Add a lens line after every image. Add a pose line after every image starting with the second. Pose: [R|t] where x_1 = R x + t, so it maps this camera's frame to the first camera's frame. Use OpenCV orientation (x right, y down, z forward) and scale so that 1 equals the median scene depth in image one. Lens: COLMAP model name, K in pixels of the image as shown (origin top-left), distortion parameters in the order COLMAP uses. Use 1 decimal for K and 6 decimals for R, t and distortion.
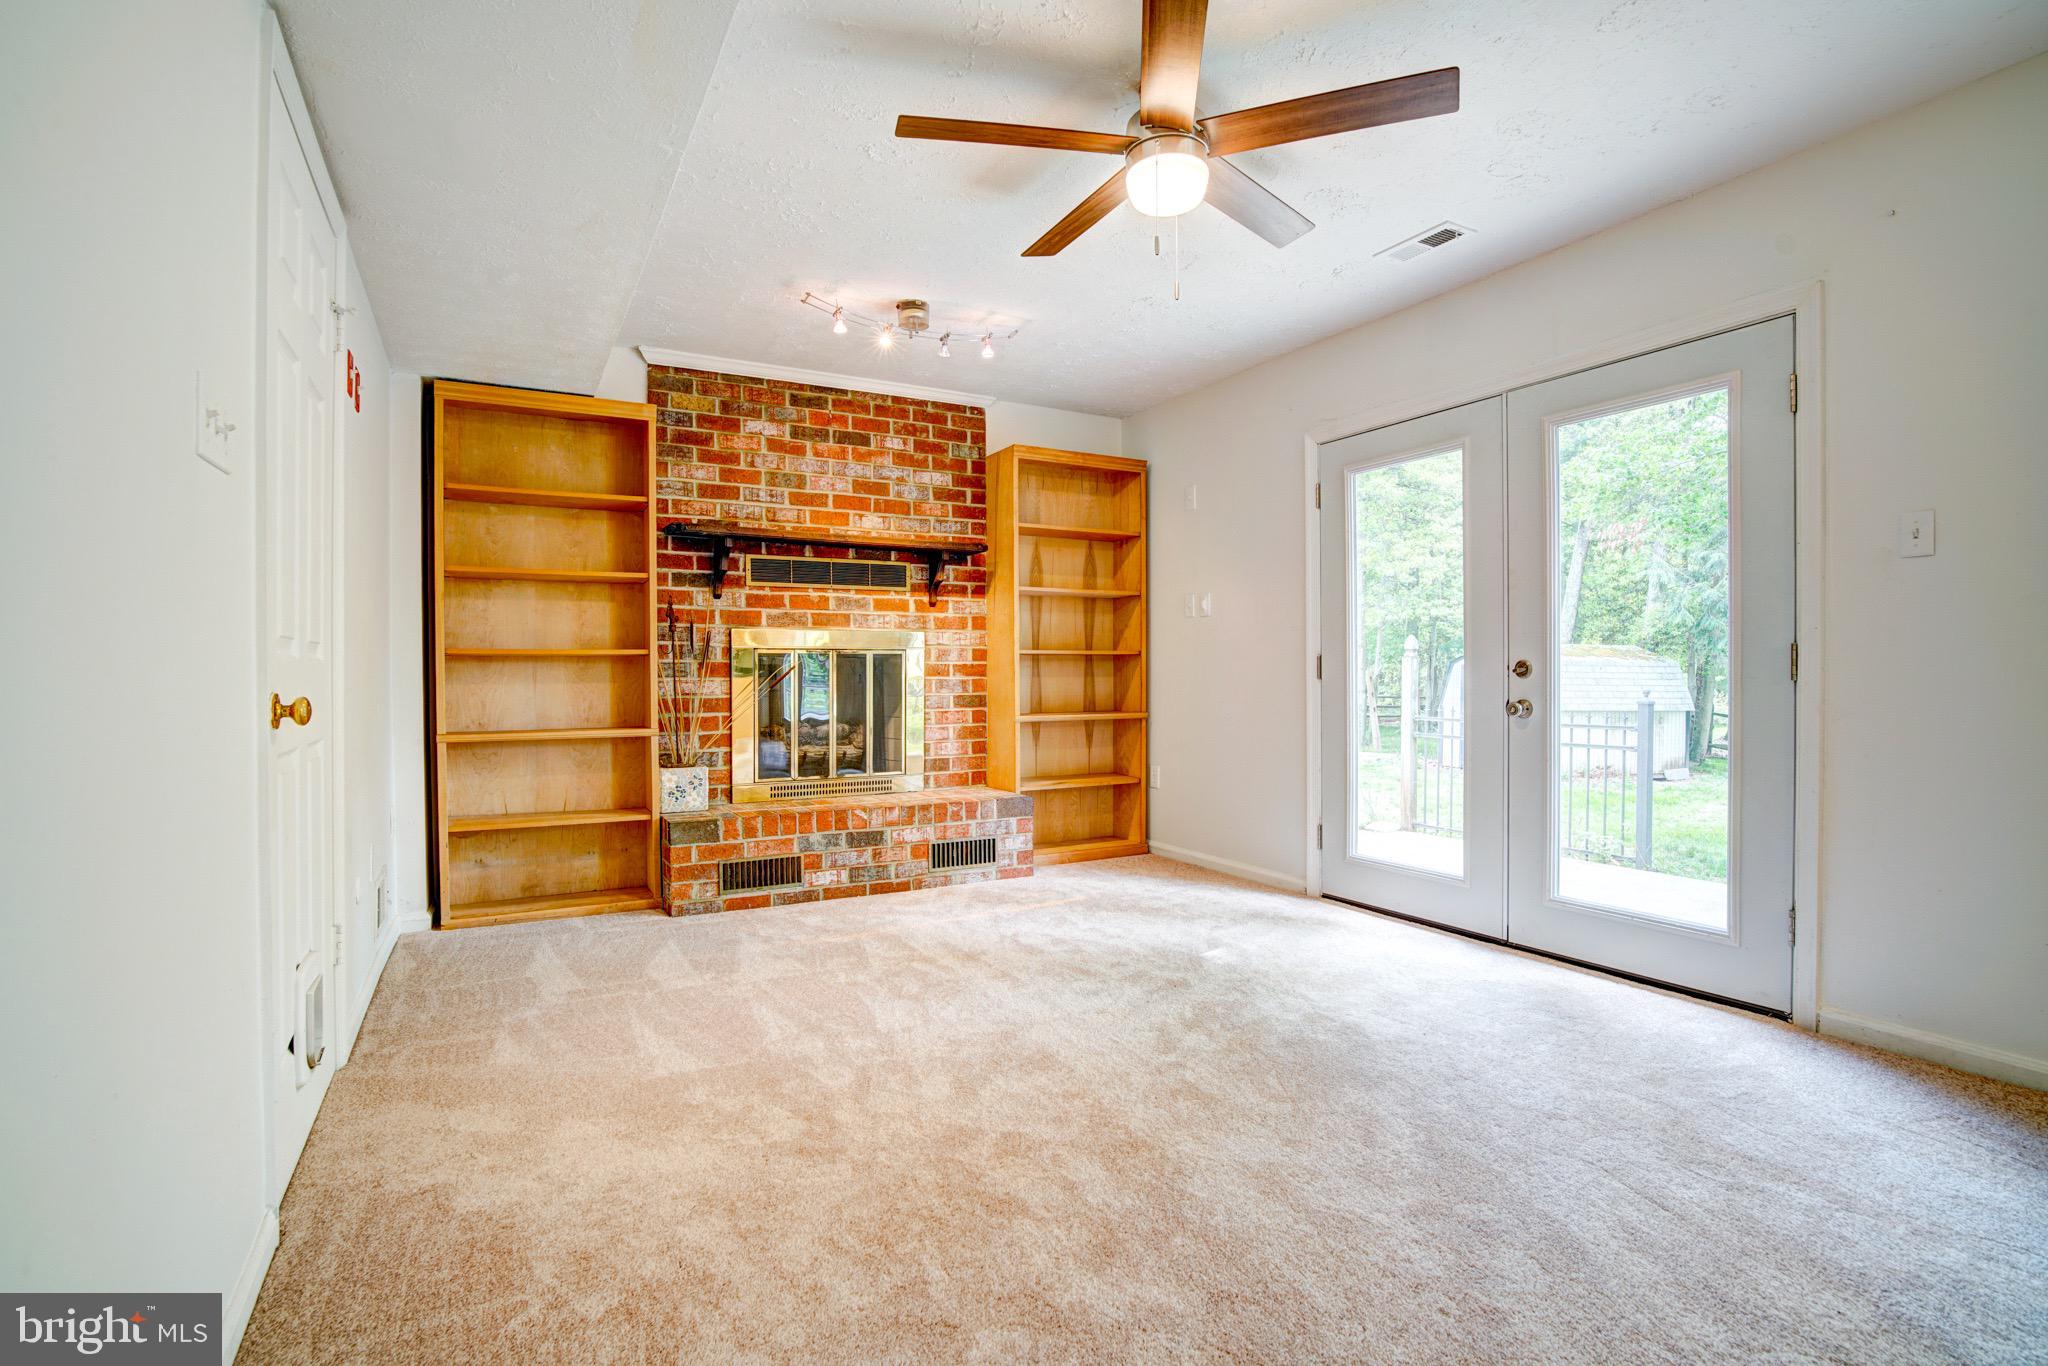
lens RADIAL K [[964.8, 0, 1007.8], [0, 964.8, 686.2], [0, 0, 1]] dist [-0.020295, 0.000230]
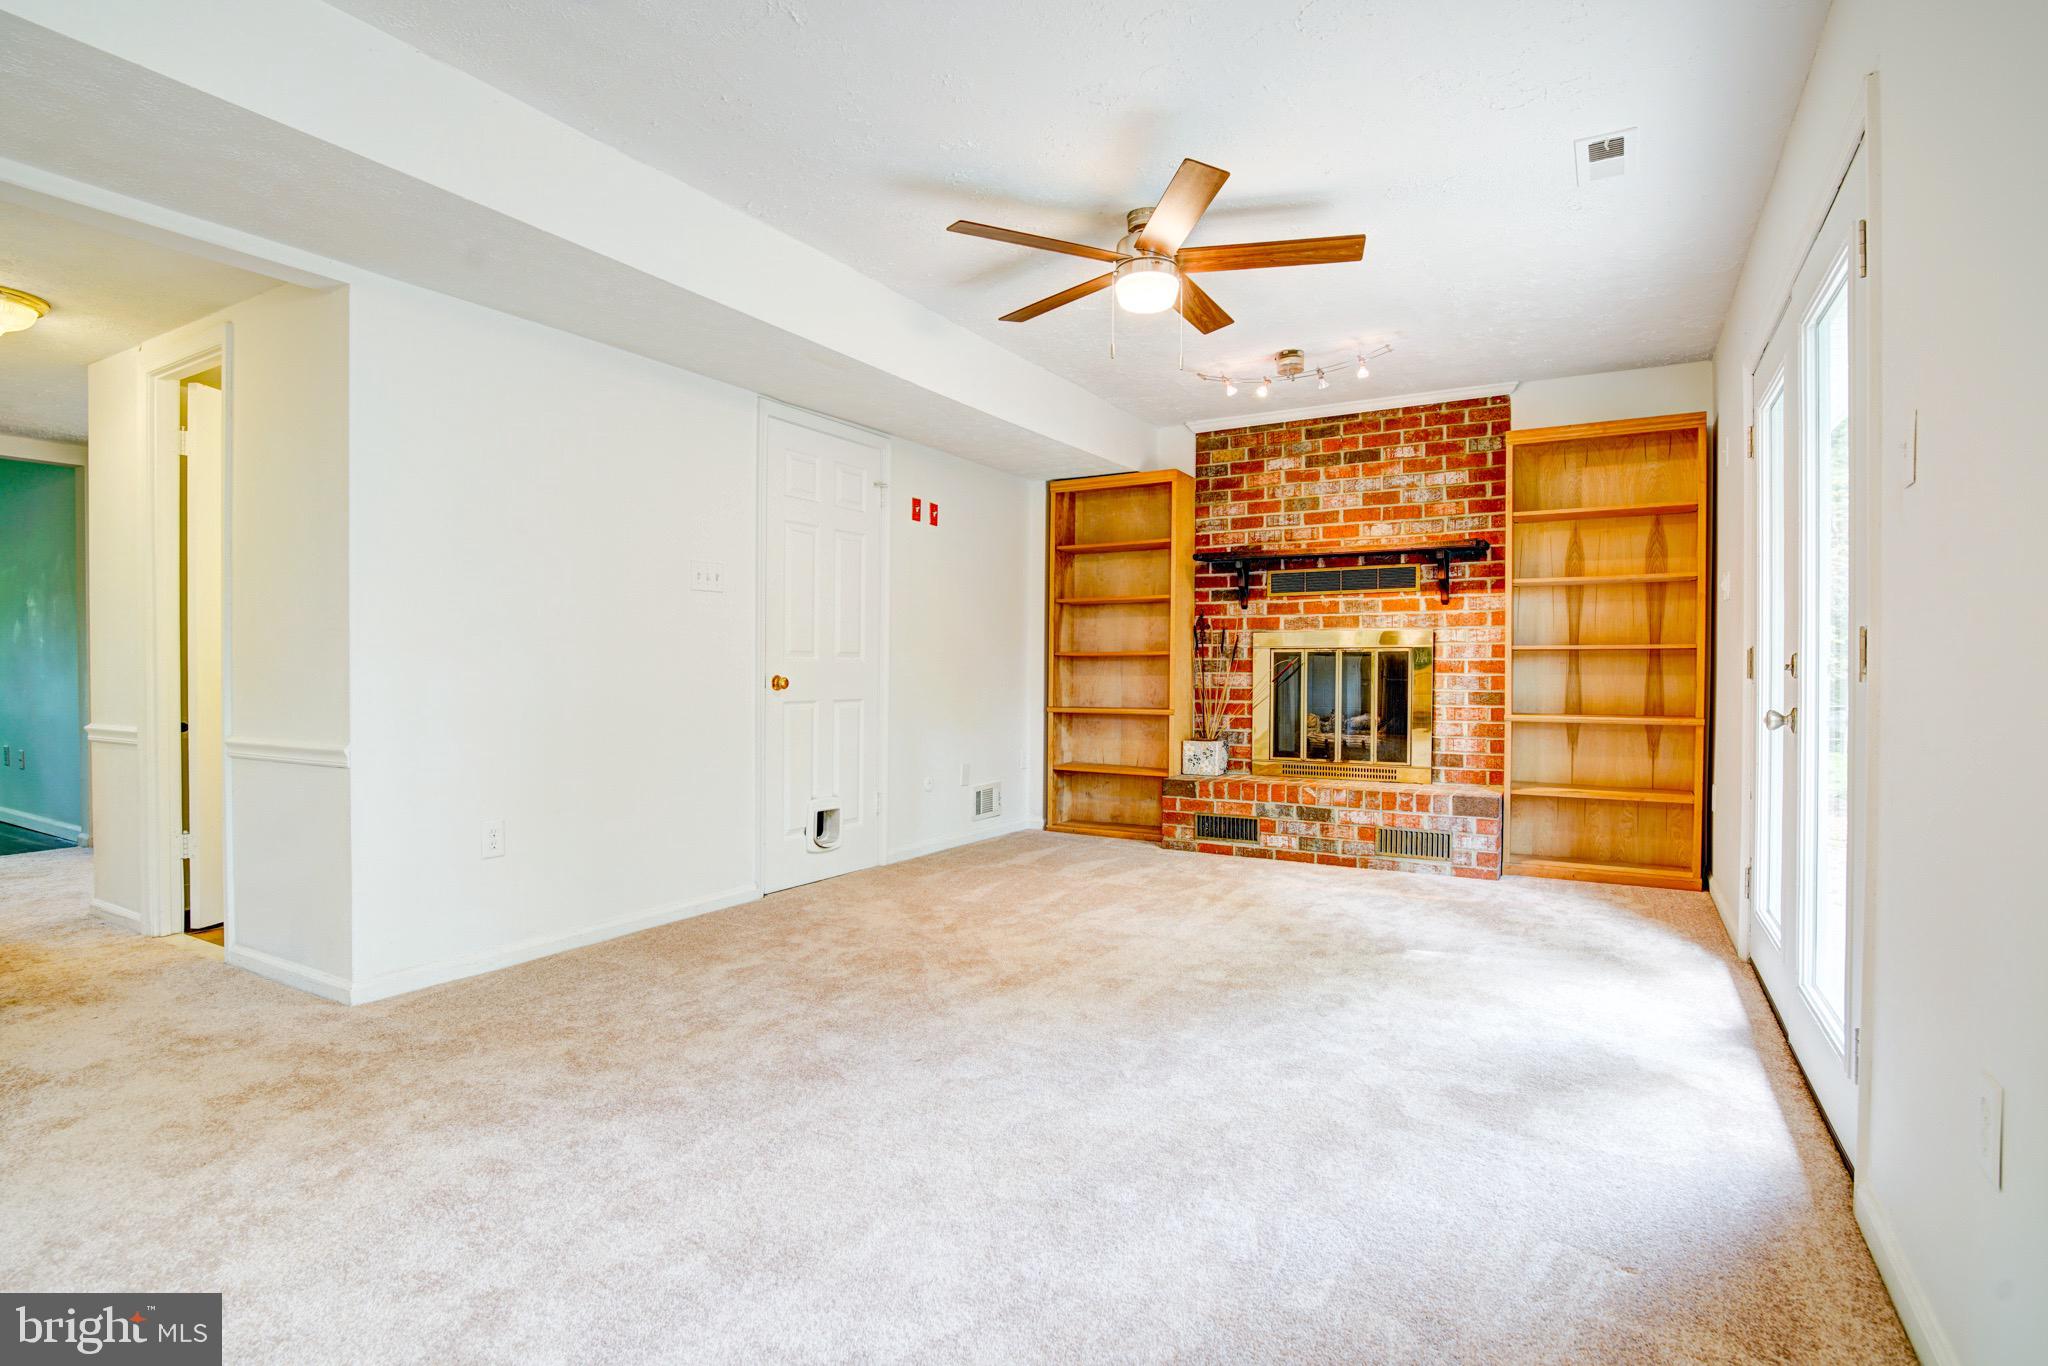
lens RADIAL K [[964.8, 0, 1007.8], [0, 964.8, 686.2], [0, 0, 1]] dist [-0.020295, 0.000230]
pose [[0.534080, 0.018286, -0.845236, 0.576426], [-0.015787, 0.999807, 0.011655, -0.000810], [0.845286, 0.007119, 0.534266, 0.075080]]
